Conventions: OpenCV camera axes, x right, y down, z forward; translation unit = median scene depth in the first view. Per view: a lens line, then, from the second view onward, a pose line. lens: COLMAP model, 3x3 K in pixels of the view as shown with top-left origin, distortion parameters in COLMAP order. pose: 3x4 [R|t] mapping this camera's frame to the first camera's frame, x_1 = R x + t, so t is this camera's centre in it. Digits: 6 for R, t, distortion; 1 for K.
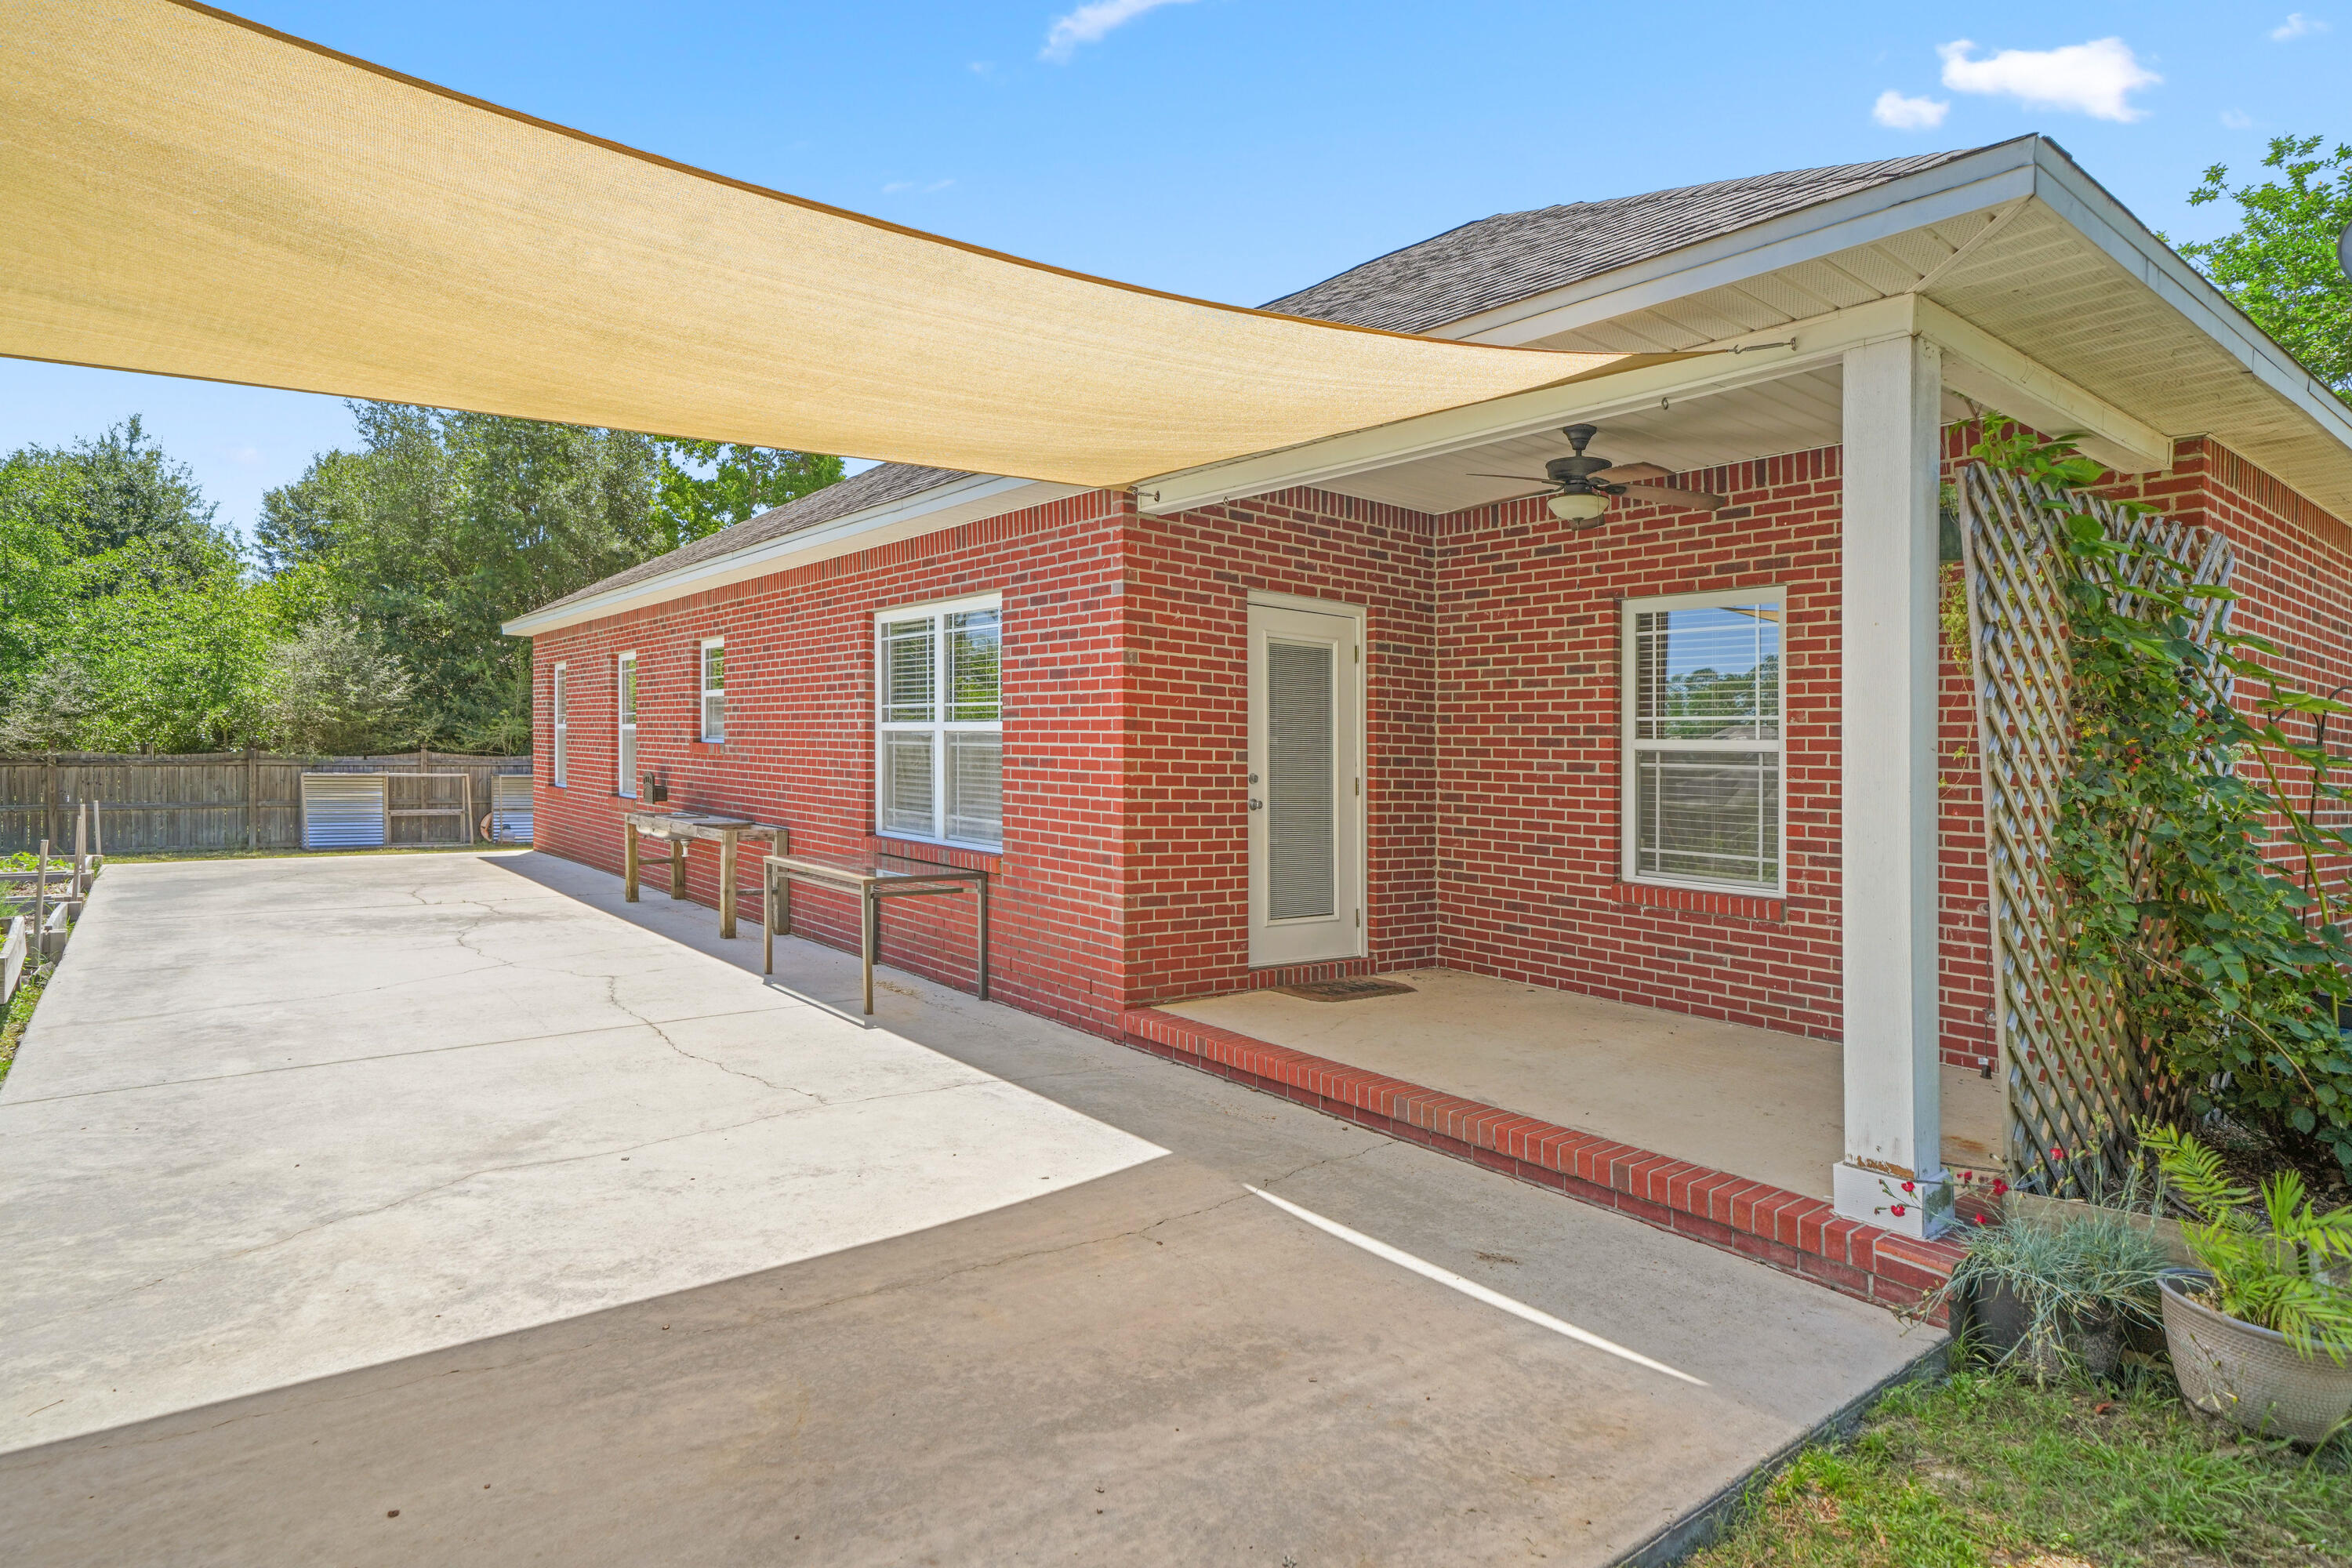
lens RADIAL K [[1256.4, 0, 1200.8], [0, 1256.4, 677.7], [0, 0, 1]] dist [0.012019, 0.000191]
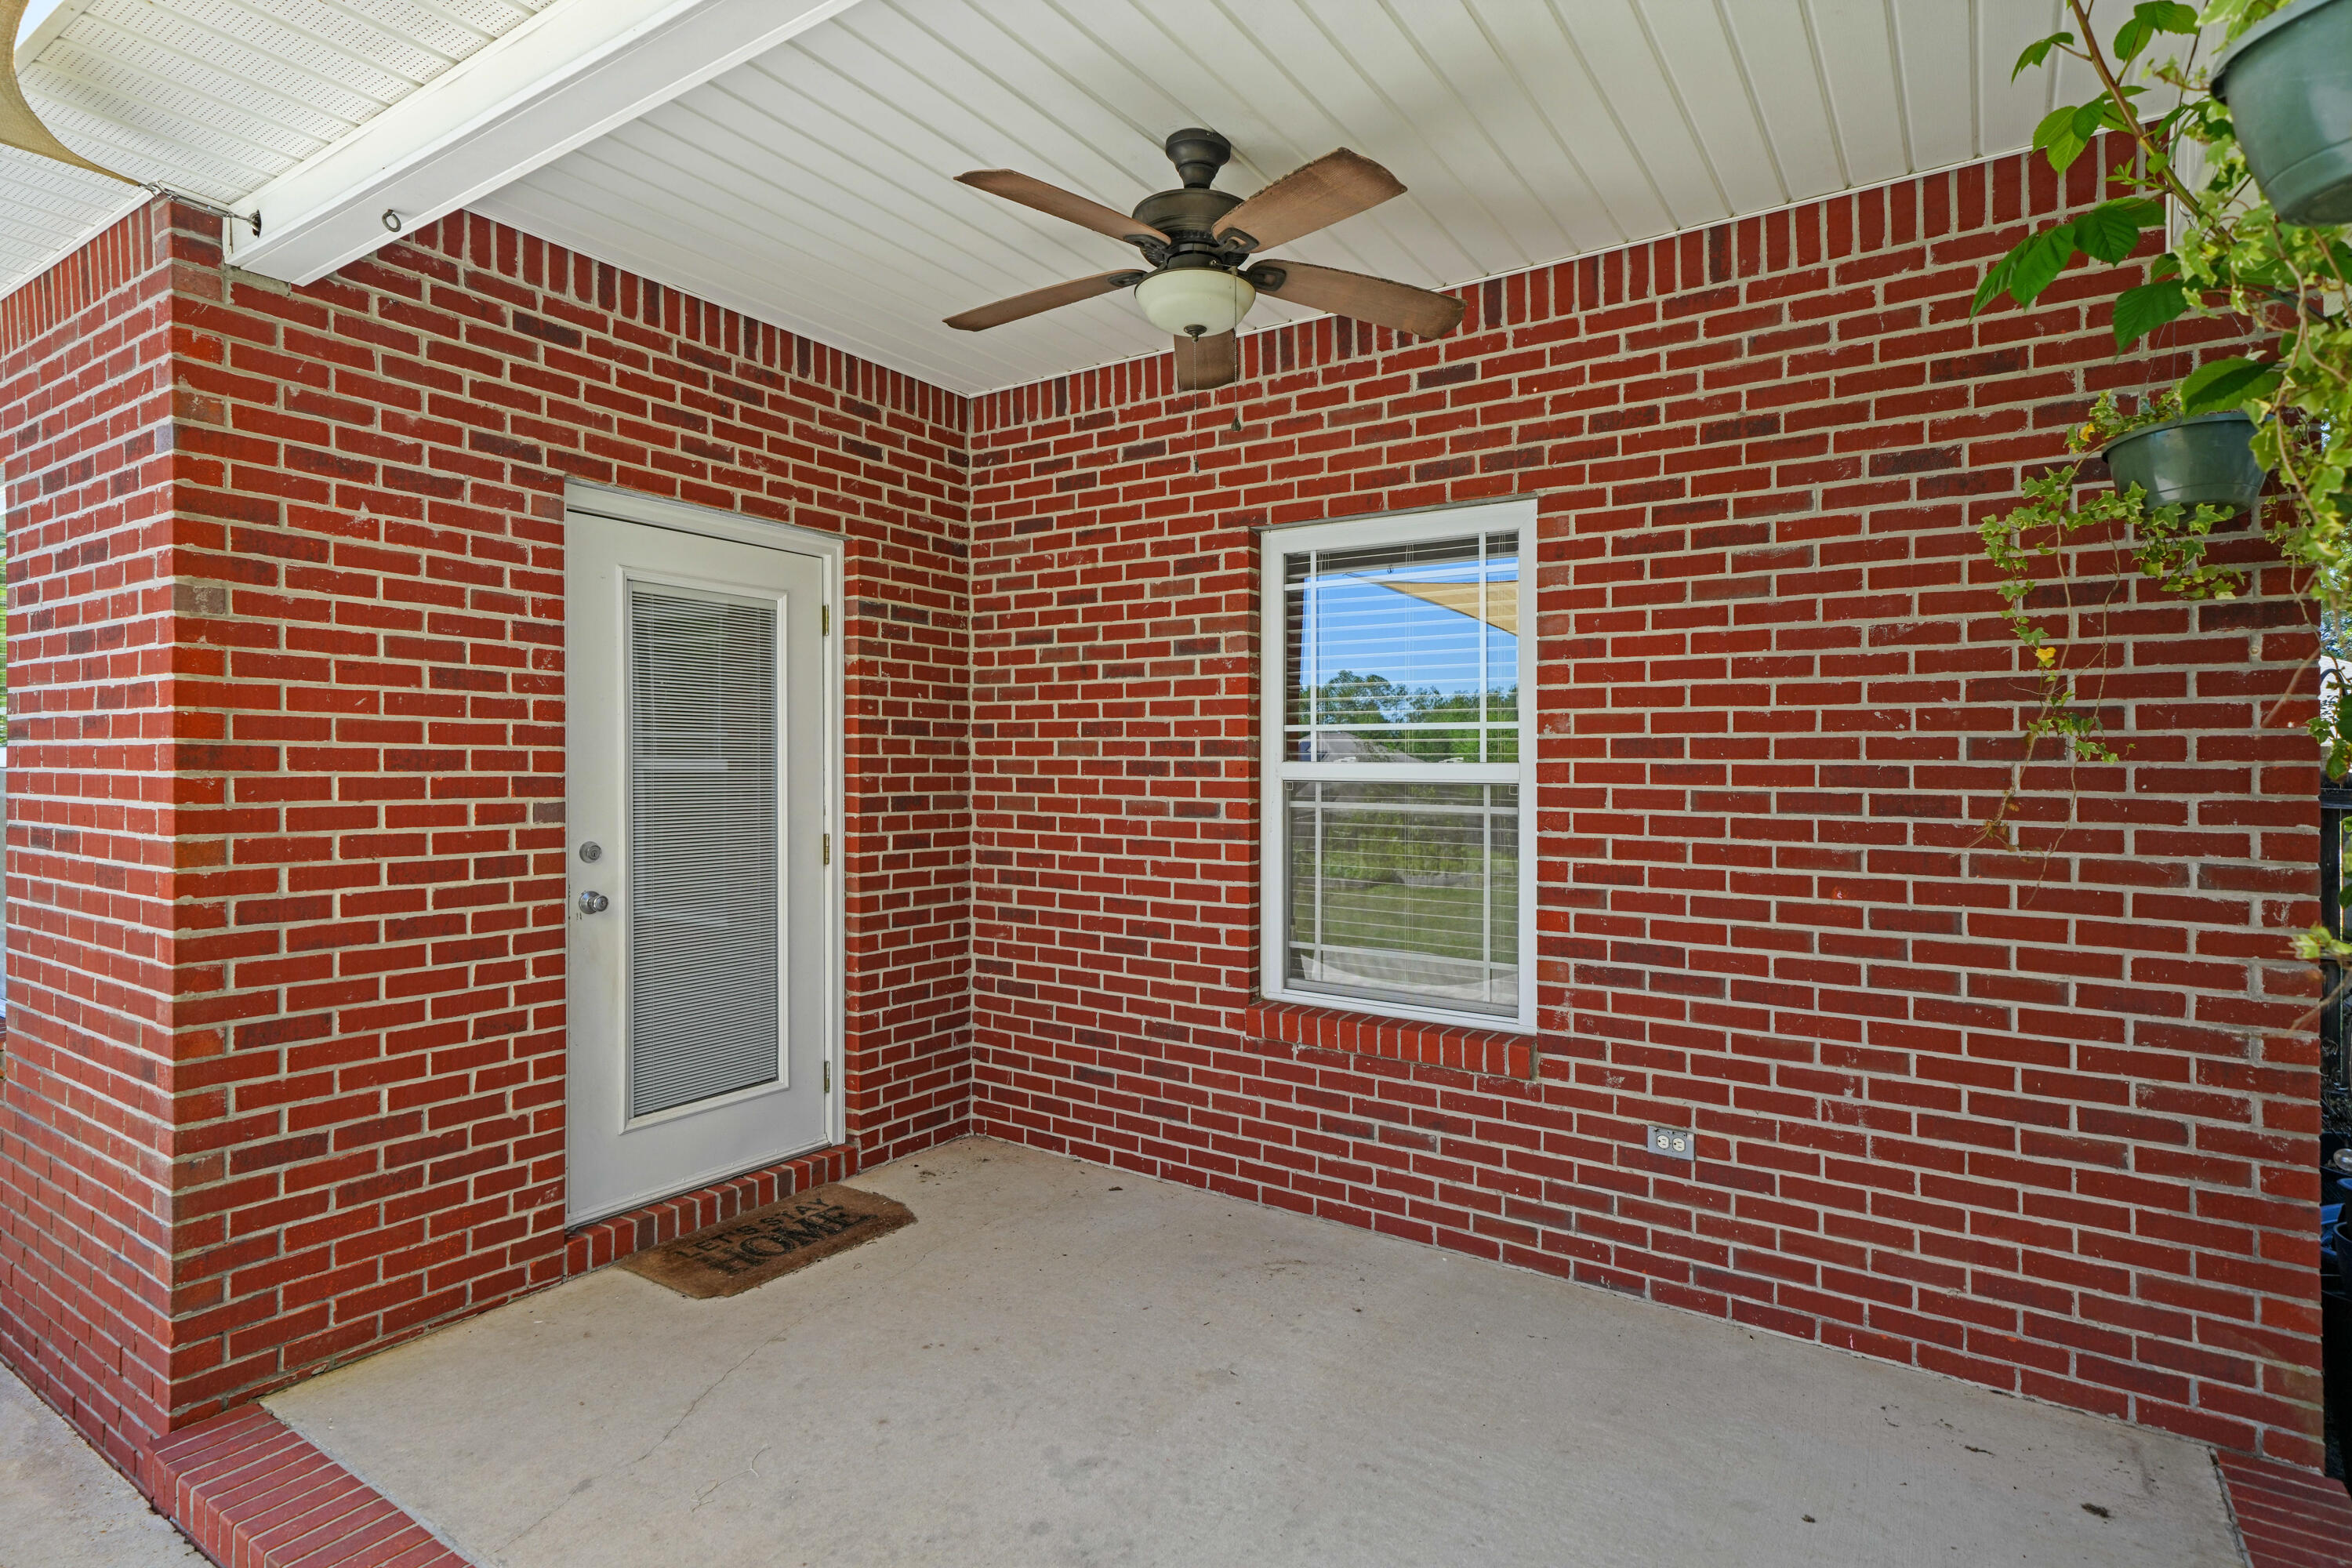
lens RADIAL K [[1256.4, 0, 1175.4], [0, 1256.4, 772.4], [0, 0, 1]] dist [0.012019, 0.000191]
pose [[0.960219, -0.020360, 0.278506, 0.129218], [0.000170, 0.997381, 0.072329, 0.010297], [-0.279249, -0.069404, 0.957707, 0.441101]]
